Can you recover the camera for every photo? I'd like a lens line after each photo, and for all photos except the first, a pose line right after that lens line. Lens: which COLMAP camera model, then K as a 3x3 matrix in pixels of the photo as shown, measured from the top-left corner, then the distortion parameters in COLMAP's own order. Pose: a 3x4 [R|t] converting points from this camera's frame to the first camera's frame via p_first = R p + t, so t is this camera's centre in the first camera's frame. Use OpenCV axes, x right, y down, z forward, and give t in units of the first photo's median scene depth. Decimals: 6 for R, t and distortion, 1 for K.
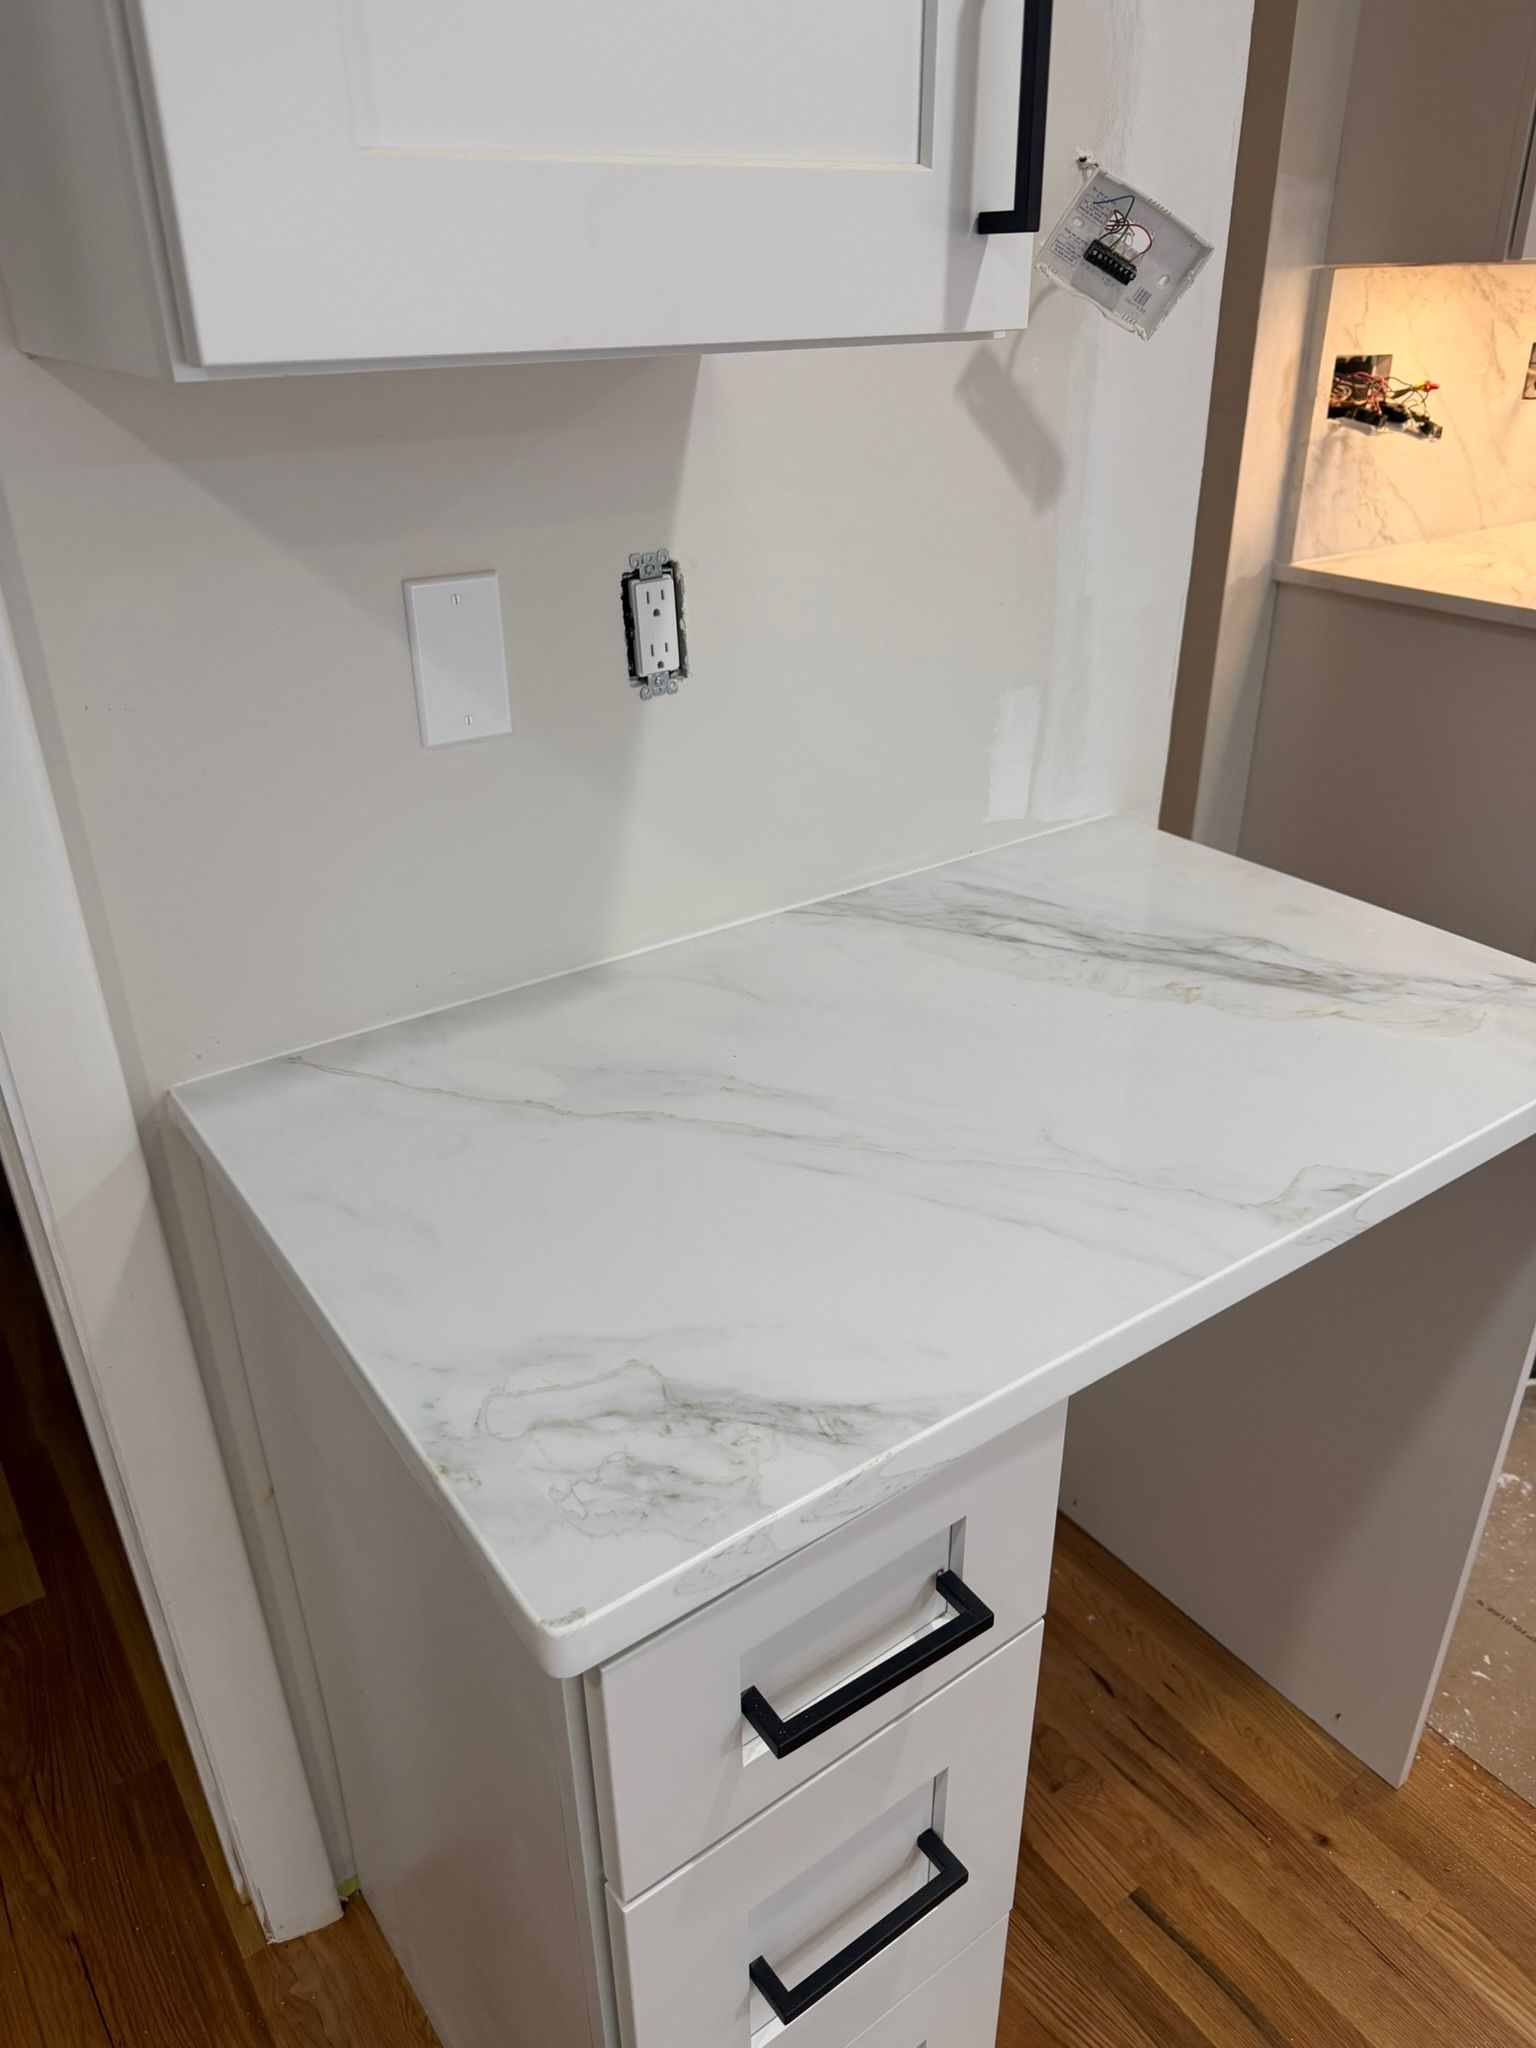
lens RADIAL K [[1473.3, 0, 773.9], [0, 1473.3, 1037.0], [0, 0, 1]] dist [0.041608, -0.068563]
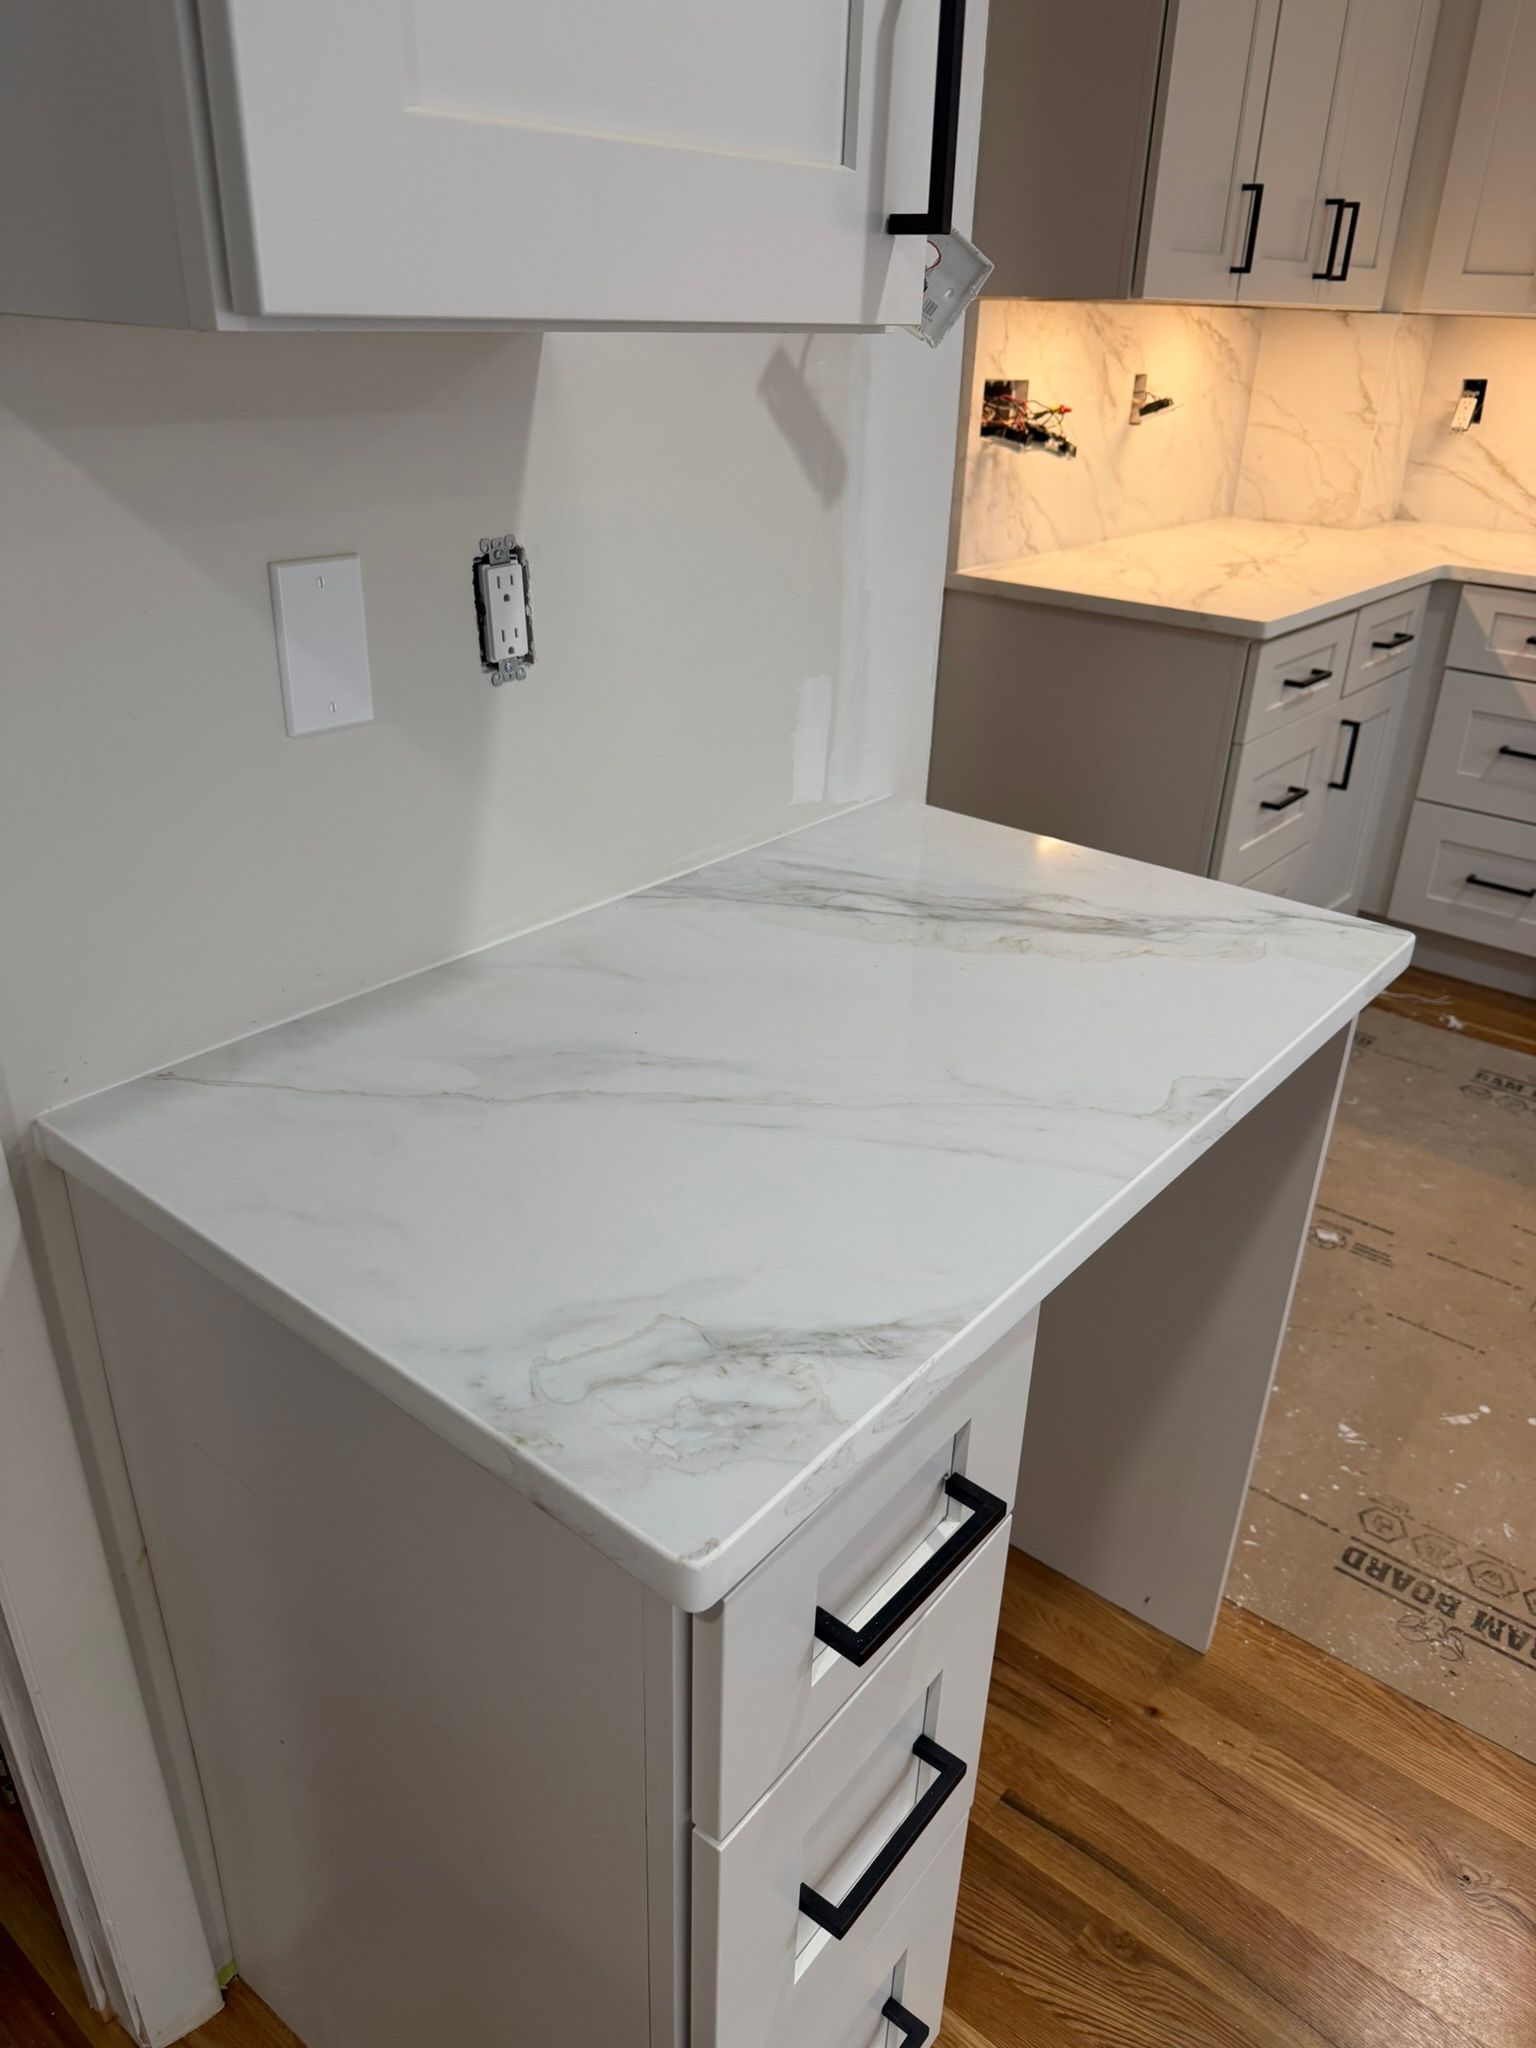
lens RADIAL K [[1473.3, 0, 813.6], [0, 1473.3, 1036.9], [0, 0, 1]] dist [0.041608, -0.068563]
pose [[0.957962, -0.086014, 0.273698, -0.168753], [0.089459, 0.995990, -0.000110, 0.024478], [-0.272591, 0.024590, 0.961816, -0.008310]]
